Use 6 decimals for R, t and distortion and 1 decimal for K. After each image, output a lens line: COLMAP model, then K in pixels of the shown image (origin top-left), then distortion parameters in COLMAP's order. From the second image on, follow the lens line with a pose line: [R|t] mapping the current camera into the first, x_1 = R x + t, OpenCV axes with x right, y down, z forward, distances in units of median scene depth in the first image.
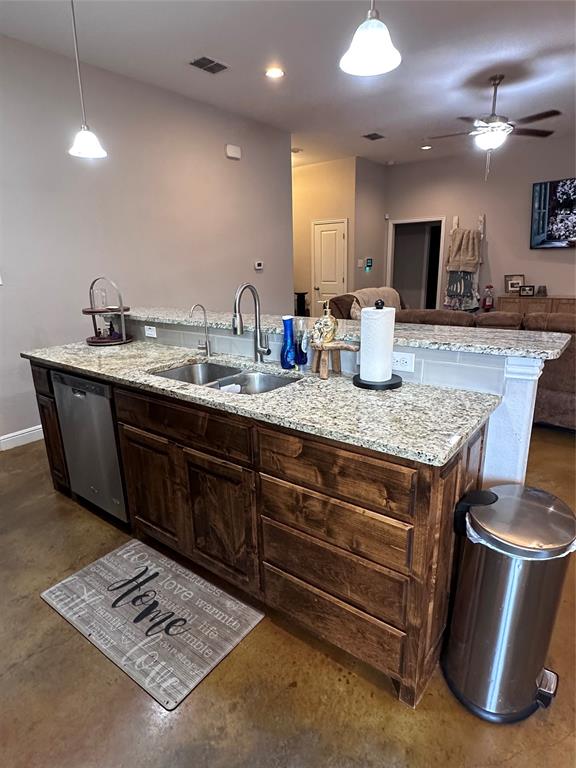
lens RADIAL K [[437.3, 0, 283.3], [0, 437.3, 384.0], [0, 0, 1]] dist [-0.003354, 0.001522]
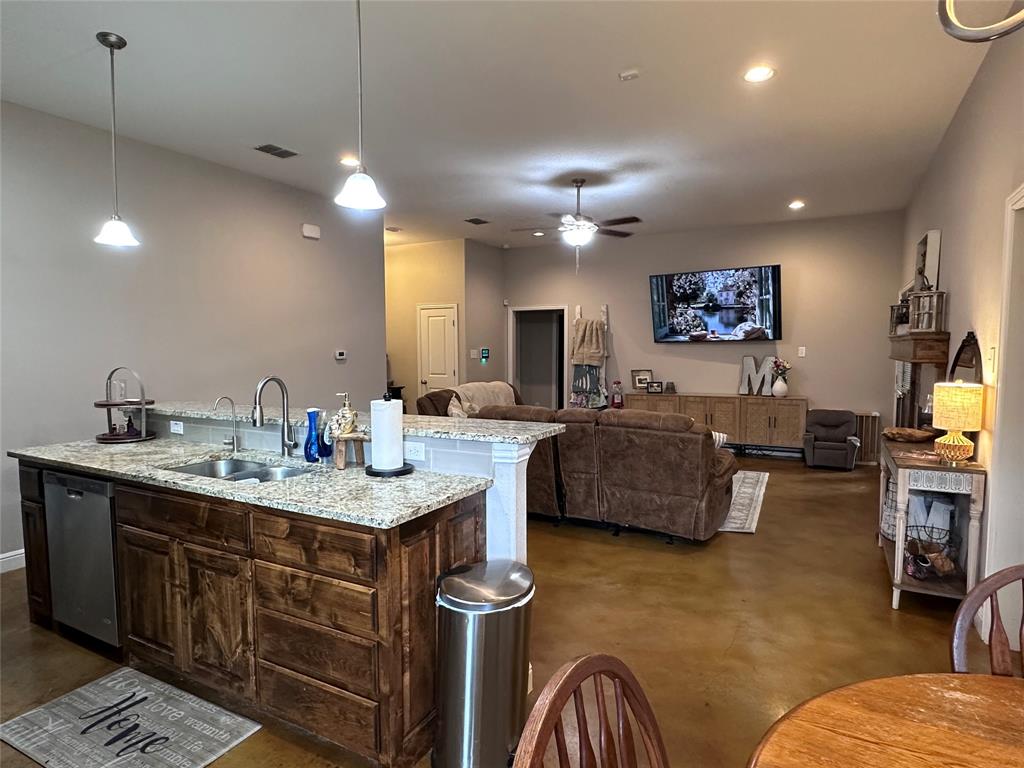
lens RADIAL K [[583.0, 0, 510.8], [0, 583.0, 390.1], [0, 0, 1]] dist [-0.003354, 0.001522]
pose [[0.986699, 0.009328, 0.162289, 0.239721], [0.023382, 0.979826, -0.198480, 0.078633], [-0.160866, 0.199635, 0.966575, -0.369867]]
